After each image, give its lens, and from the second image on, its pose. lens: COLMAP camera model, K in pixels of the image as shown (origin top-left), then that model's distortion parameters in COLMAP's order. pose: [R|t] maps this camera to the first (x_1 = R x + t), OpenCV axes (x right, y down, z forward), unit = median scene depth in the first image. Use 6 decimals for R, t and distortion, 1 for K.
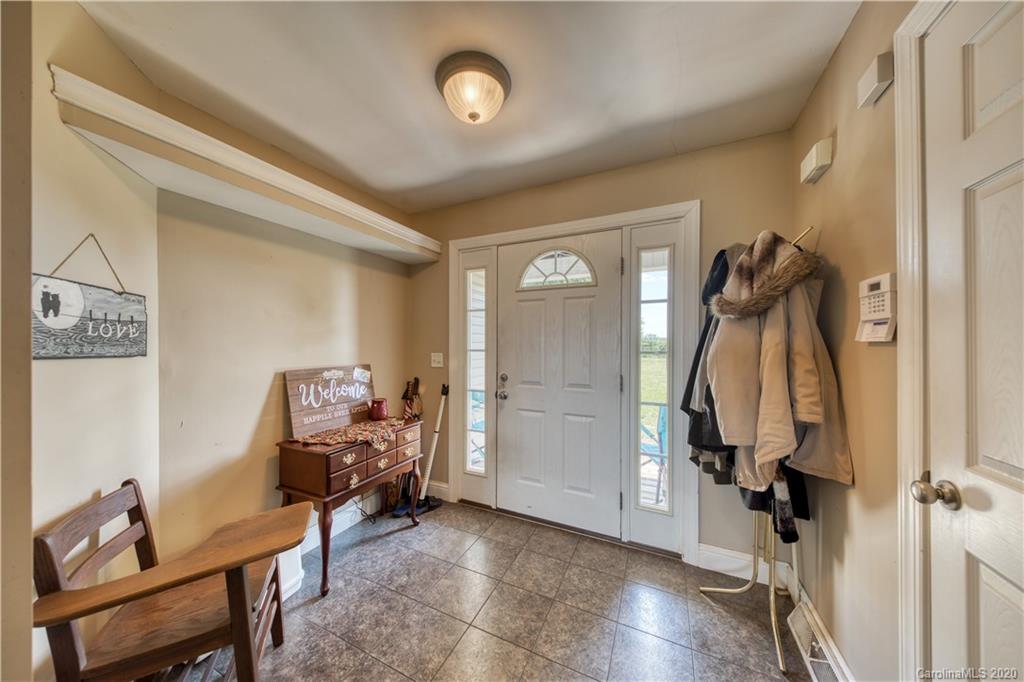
lens RADIAL K [[326.1, 0, 510.5], [0, 326.1, 345.3], [0, 0, 1]] dist [0.008995, -0.002425]
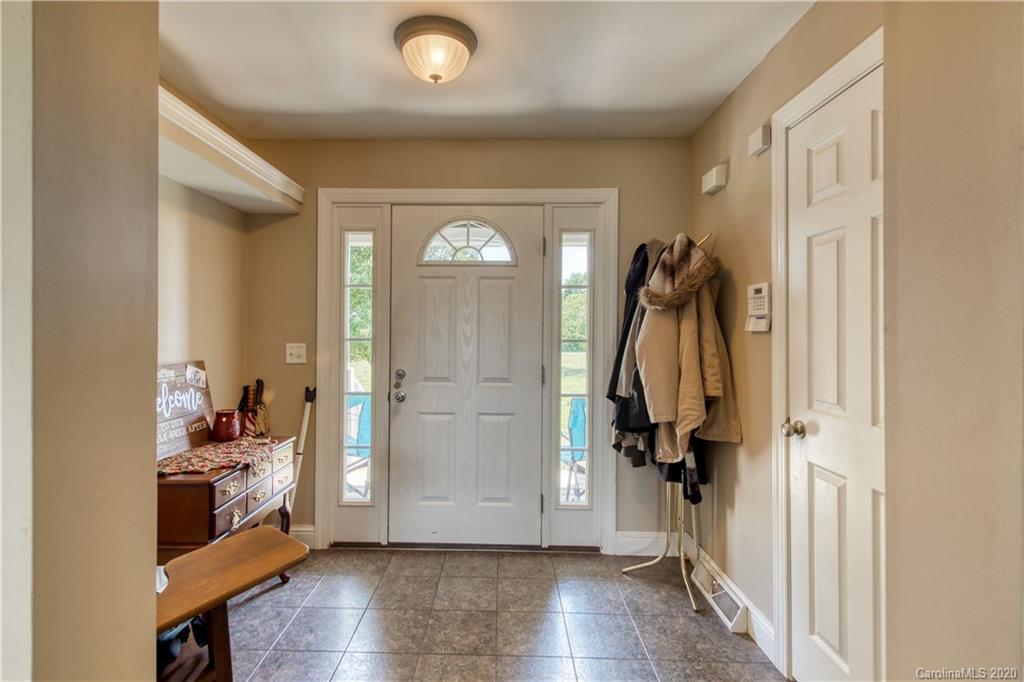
lens RADIAL K [[473.8, 0, 508.2], [0, 473.8, 333.2], [0, 0, 1]] dist [0.015291, 0.000674]
pose [[0.910051, 0.003797, 0.414479, -0.342771], [-0.003511, 0.999993, -0.001453, 0.002263], [-0.414482, -0.000133, 0.910057, -0.193381]]
